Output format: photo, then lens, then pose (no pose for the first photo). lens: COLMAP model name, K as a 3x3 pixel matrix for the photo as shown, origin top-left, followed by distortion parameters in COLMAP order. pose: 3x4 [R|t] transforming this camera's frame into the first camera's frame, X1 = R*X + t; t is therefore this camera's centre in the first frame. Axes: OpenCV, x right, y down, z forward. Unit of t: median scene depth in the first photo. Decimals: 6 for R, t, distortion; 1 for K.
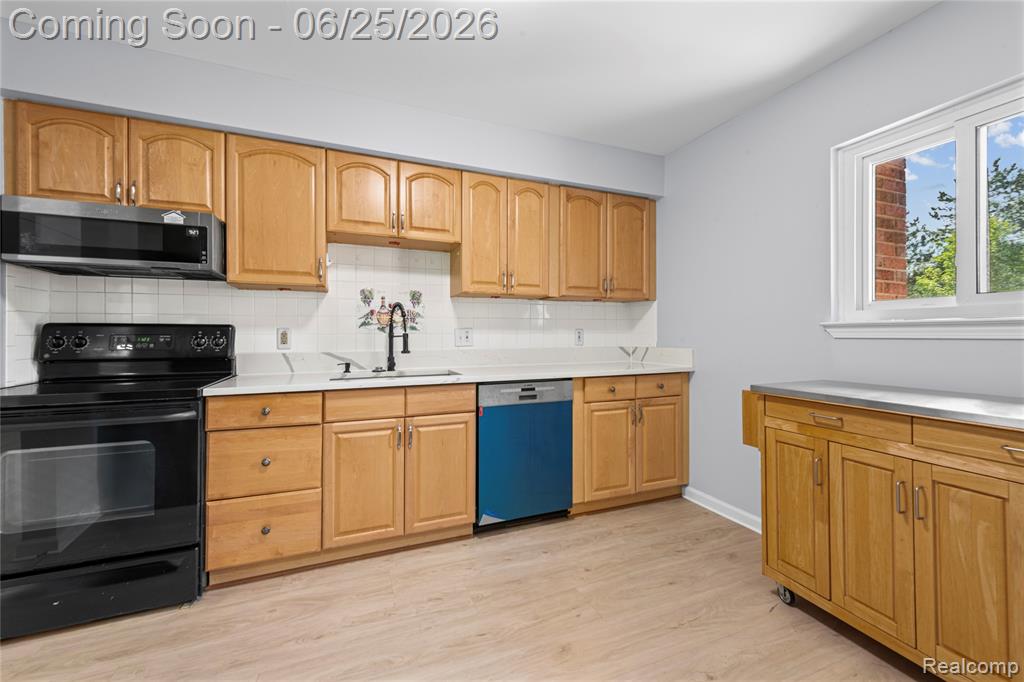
lens RADIAL K [[416.3, 0, 503.2], [0, 416.3, 334.5], [0, 0, 1]] dist [0.003993, -0.000182]
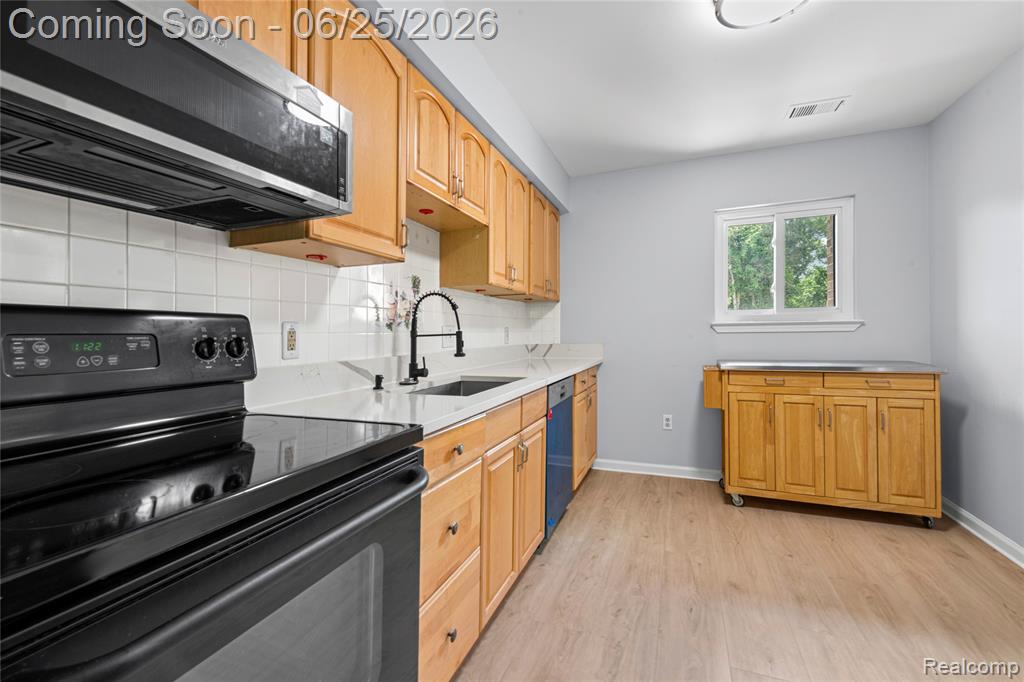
lens RADIAL K [[445.8, 0, 512.4], [0, 445.8, 331.0], [0, 0, 1]] dist [0.002225, 0.000094]
pose [[0.681620, -0.002614, 0.731701, -0.879538], [0.011011, 0.999917, -0.006686, 0.004346], [-0.731623, 0.012614, 0.681593, 0.398635]]
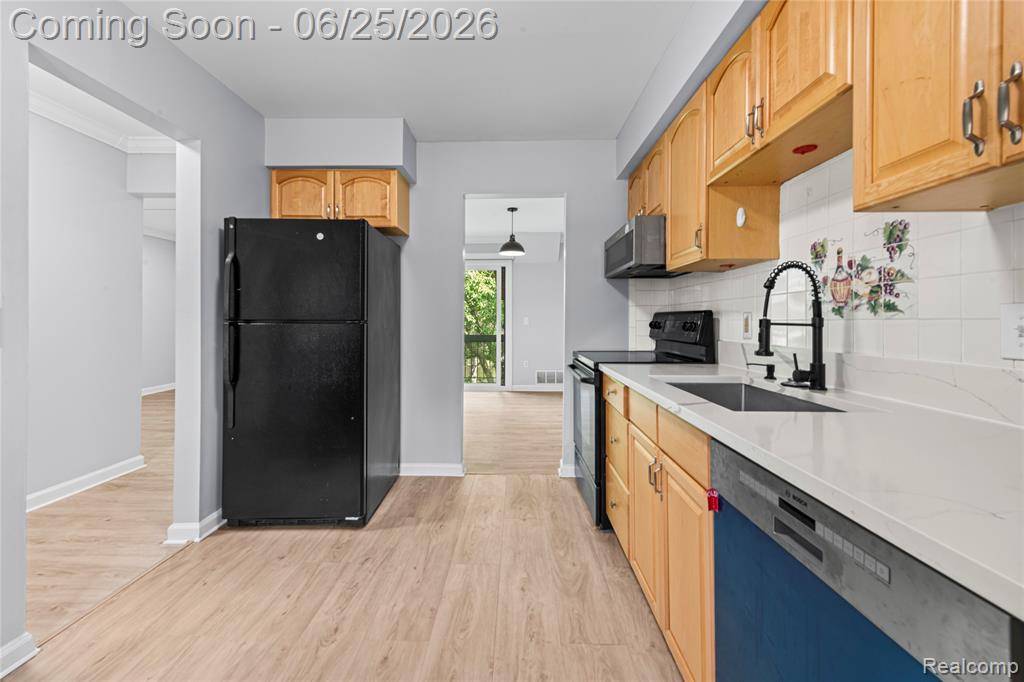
lens RADIAL K [[420.9, 0, 511.5], [0, 420.9, 318.6], [0, 0, 1]] dist [0.000638, -0.000050]
pose [[-0.390253, -0.000757, -0.920708, 0.446949], [-0.005723, 0.999982, 0.001604, -0.002108], [0.920690, 0.005895, -0.390250, 1.026161]]
